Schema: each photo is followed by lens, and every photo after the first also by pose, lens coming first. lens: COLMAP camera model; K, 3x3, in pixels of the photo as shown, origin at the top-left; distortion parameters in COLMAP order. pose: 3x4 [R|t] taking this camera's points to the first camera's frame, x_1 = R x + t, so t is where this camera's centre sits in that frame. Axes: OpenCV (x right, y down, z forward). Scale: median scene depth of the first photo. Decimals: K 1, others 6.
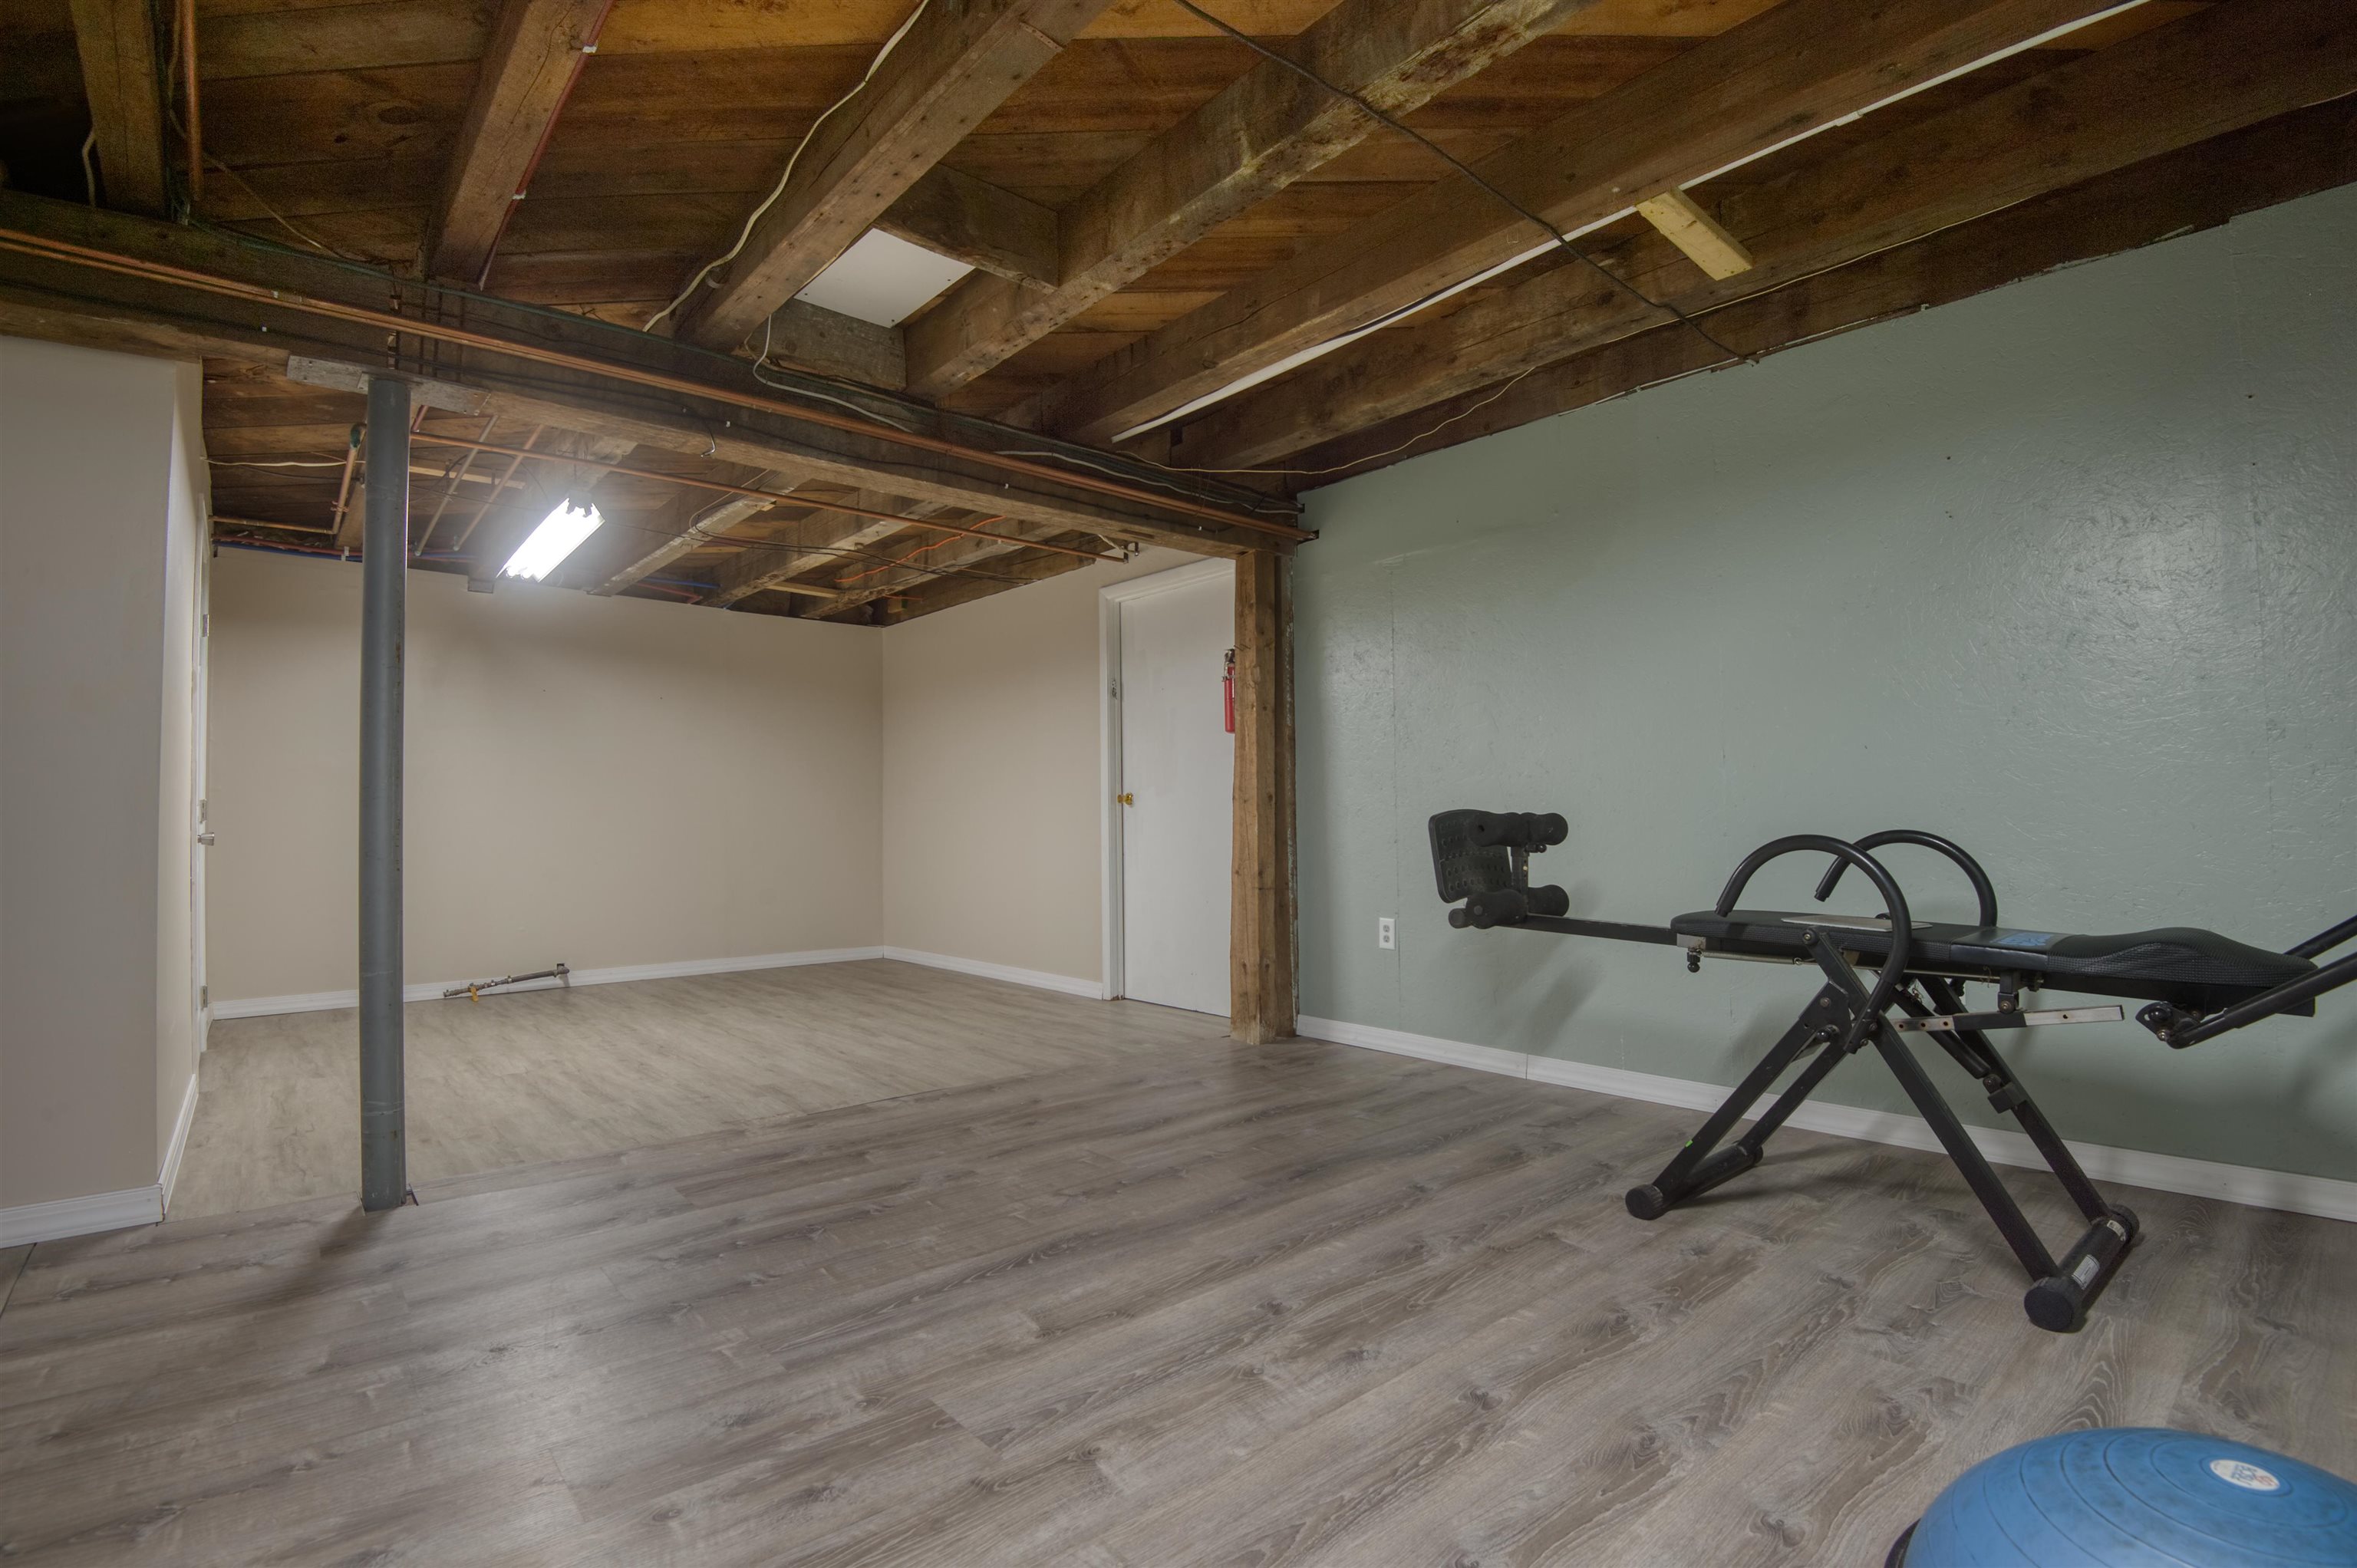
lens RADIAL K [[1083.2, 0, 1170.8], [0, 1083.2, 787.0], [0, 0, 1]] dist [-0.027866, -0.009877]
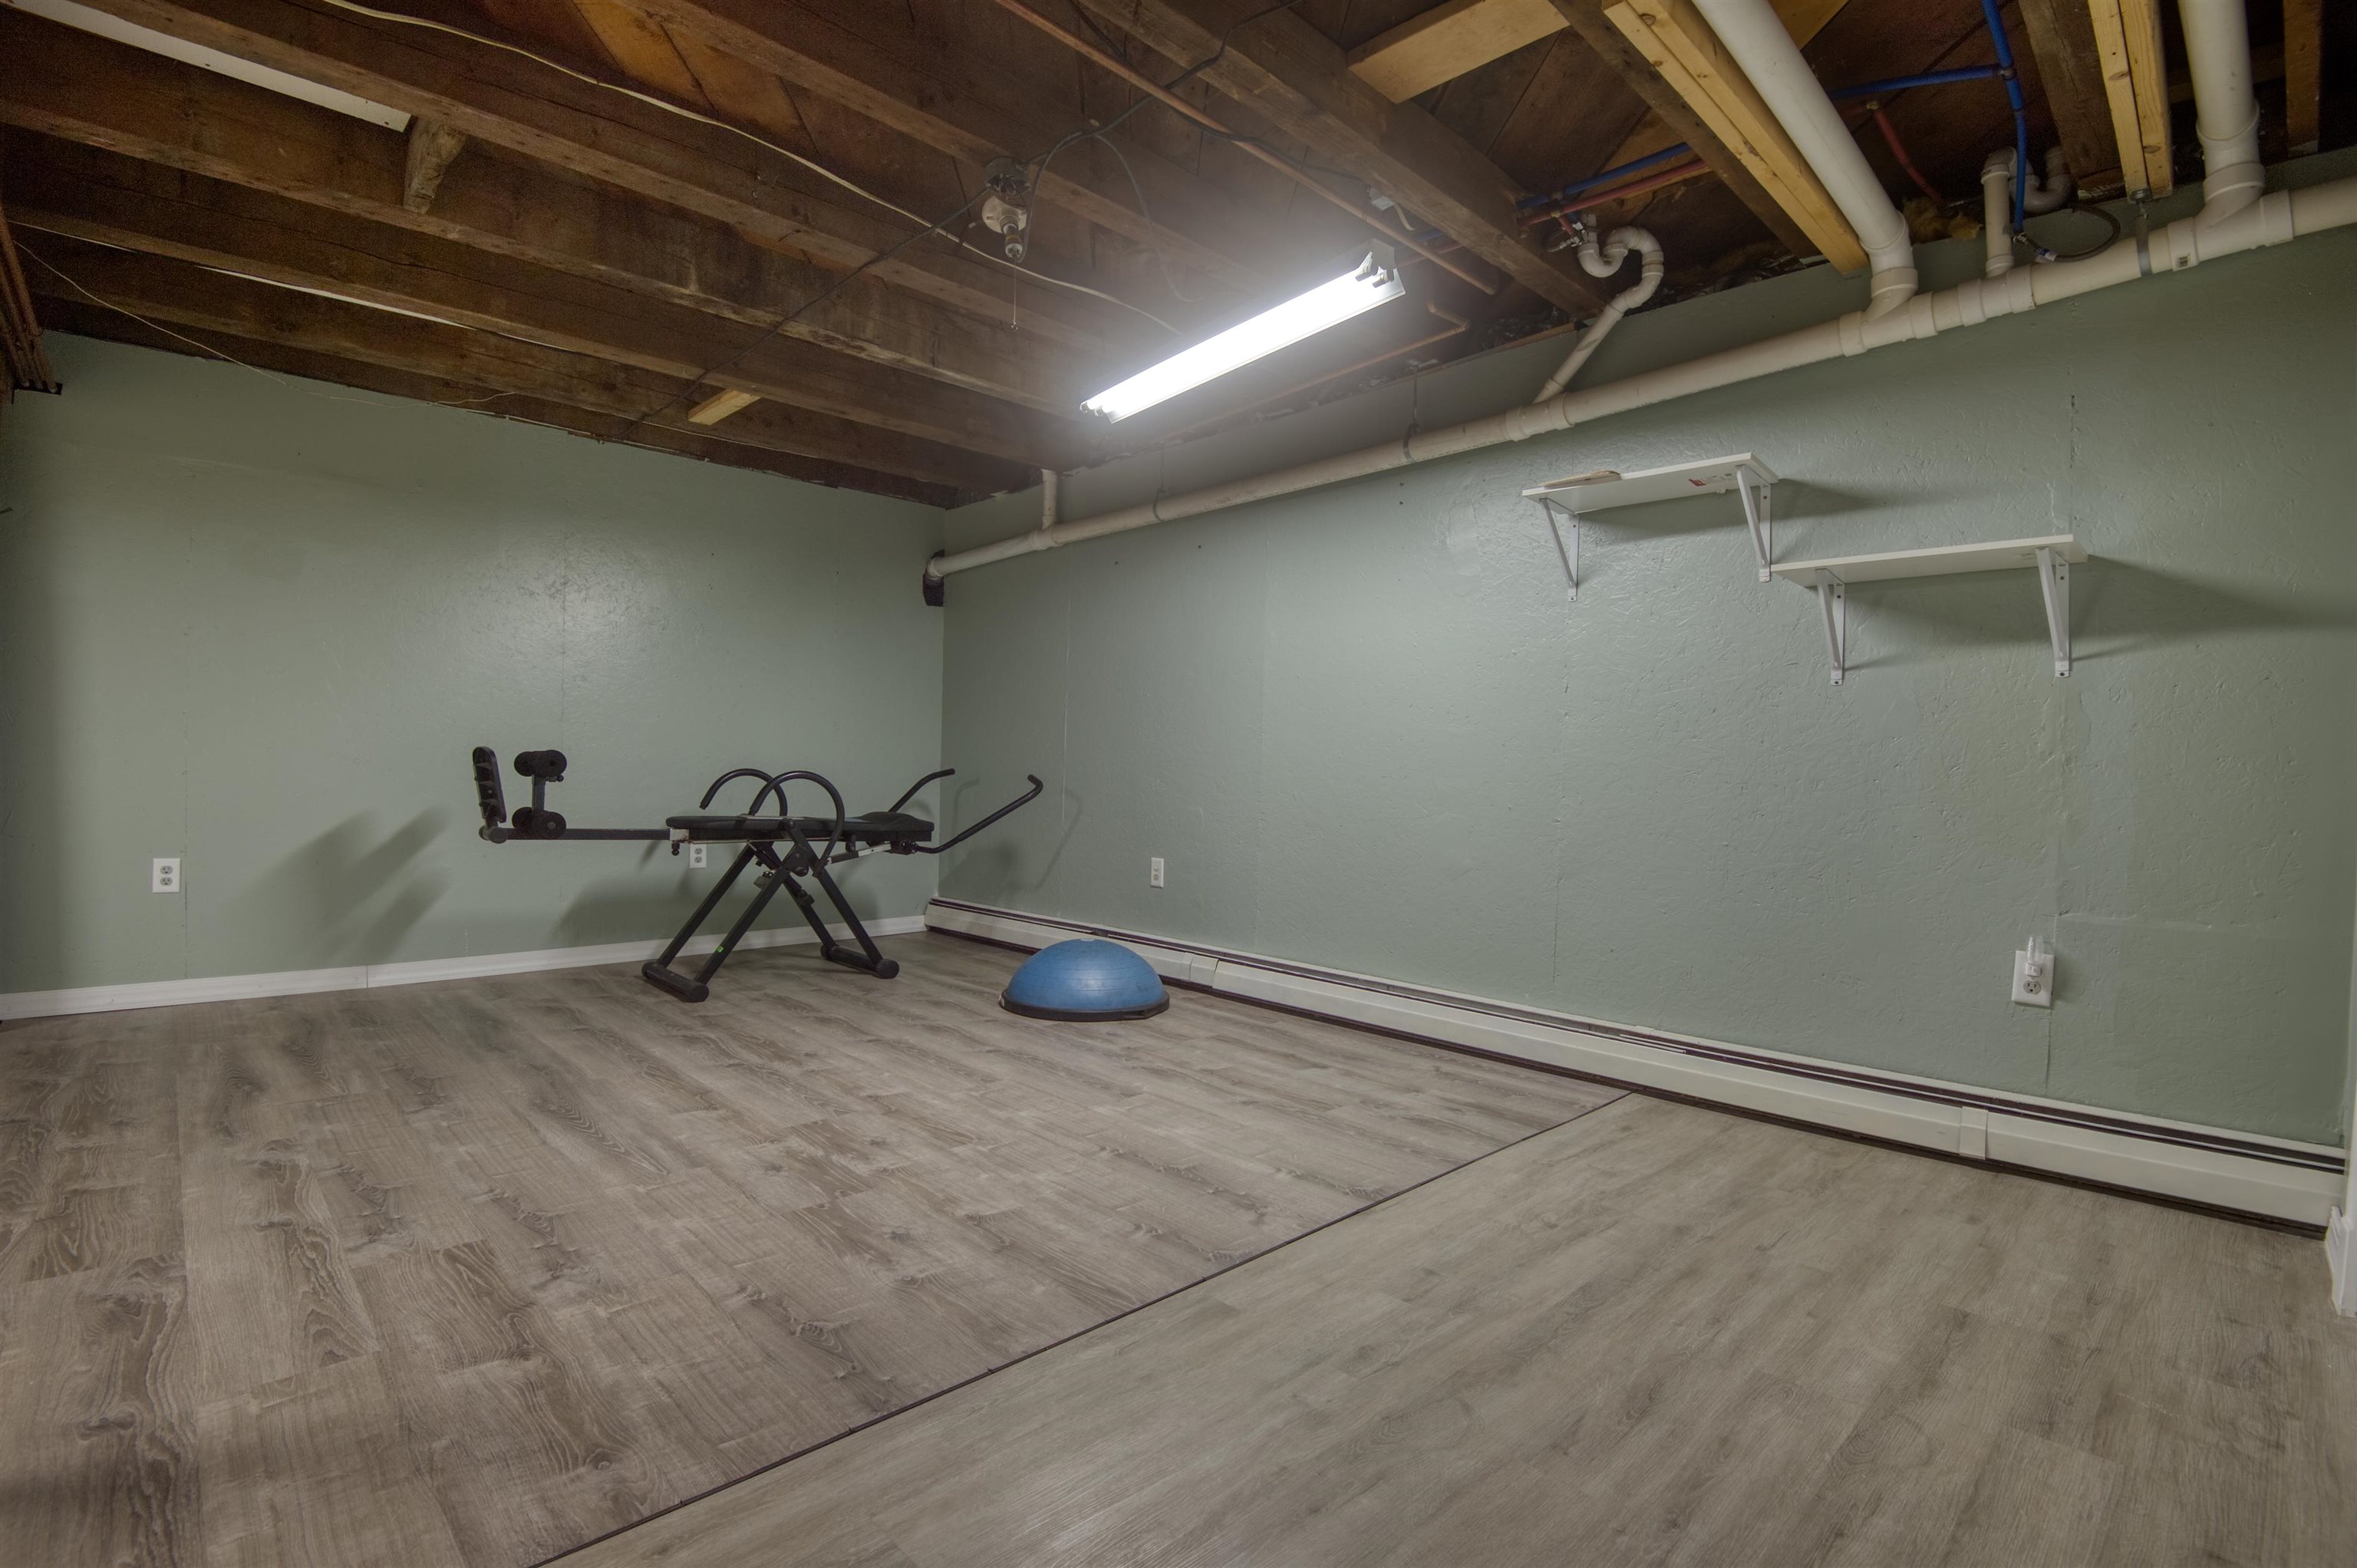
lens RADIAL K [[1083.2, 0, 1184.5], [0, 1083.2, 784.0], [0, 0, 1]] dist [-0.027866, -0.009877]
pose [[-0.054184, -0.001135, 0.998530, -1.456001], [-0.050160, 0.998740, -0.001587, 0.038064], [-0.997270, -0.050172, -0.054172, 0.425907]]
